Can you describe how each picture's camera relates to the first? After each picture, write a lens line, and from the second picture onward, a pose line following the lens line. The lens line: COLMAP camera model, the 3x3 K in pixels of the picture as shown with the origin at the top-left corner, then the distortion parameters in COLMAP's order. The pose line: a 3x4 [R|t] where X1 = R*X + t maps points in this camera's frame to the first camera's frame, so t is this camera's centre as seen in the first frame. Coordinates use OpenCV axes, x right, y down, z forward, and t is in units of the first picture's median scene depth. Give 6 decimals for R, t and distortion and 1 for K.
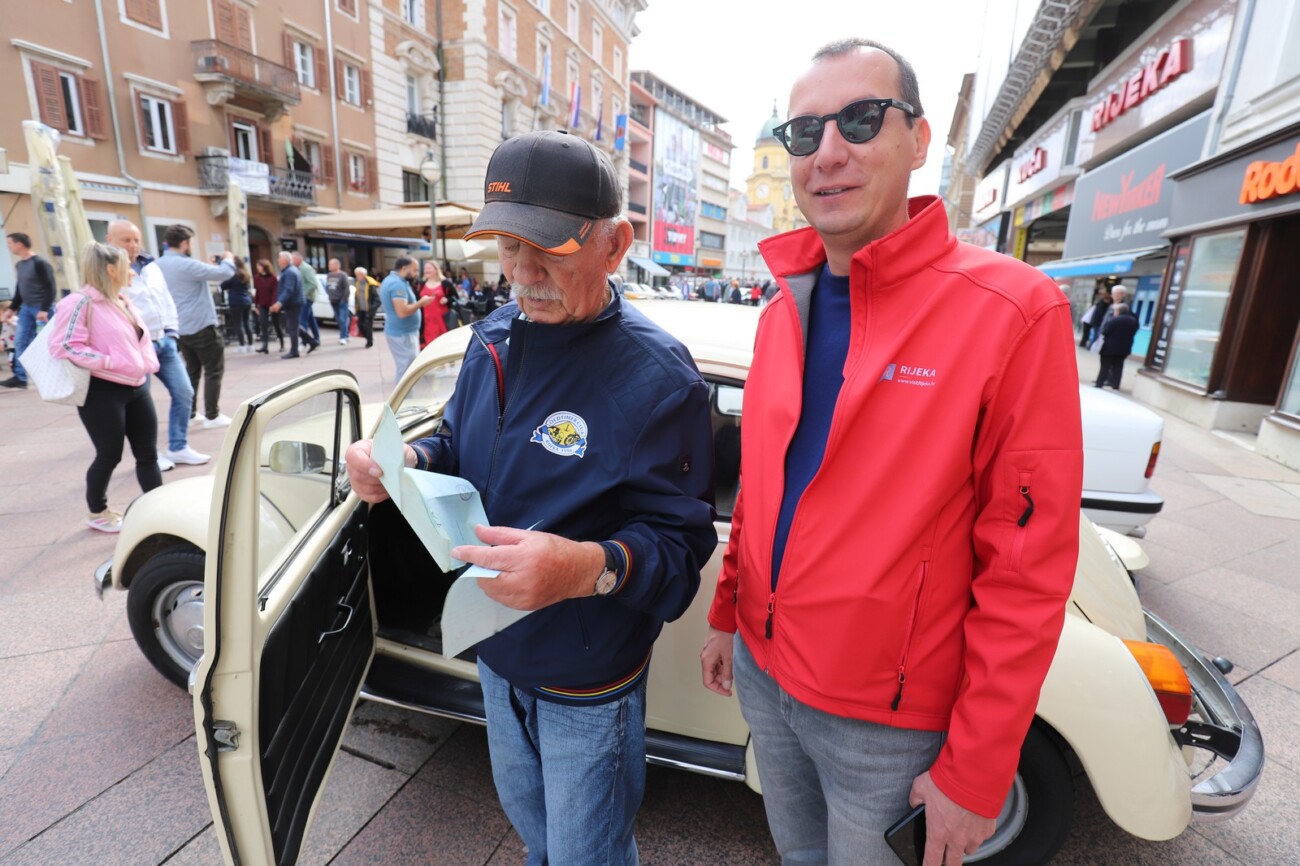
lens RADIAL K [[597.3, 0, 650.0], [0, 597.3, 433.0], [0, 0, 1]] dist [-0.021637, -0.000112]
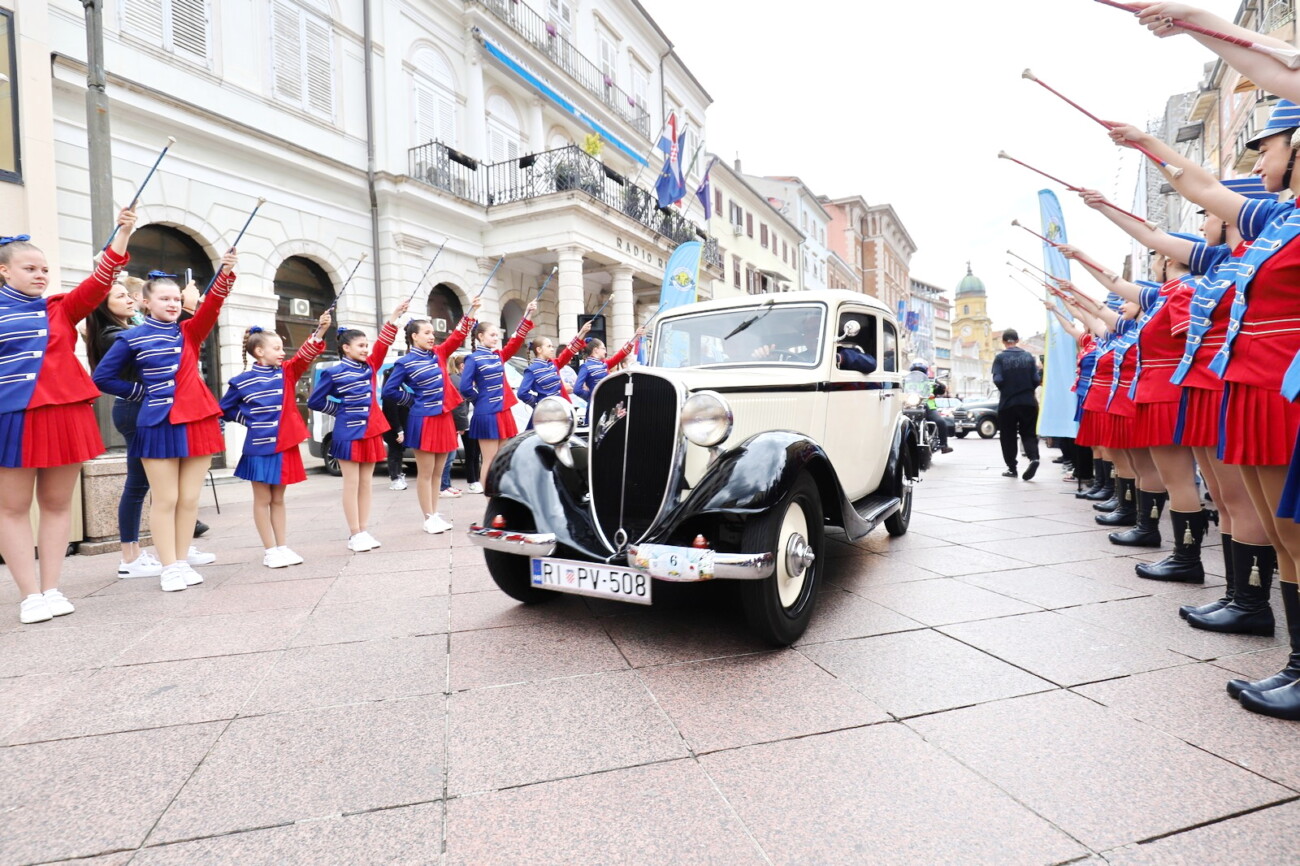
lens RADIAL K [[829.2, 0, 582.6], [0, 829.2, 438.9], [0, 0, 1]] dist [-0.001326, 0.006503]
pose [[0.985308, -0.069497, -0.156006, -0.455964], [0.032058, 0.972487, -0.230743, 0.252579], [0.167750, 0.222351, 0.960427, -1.000145]]
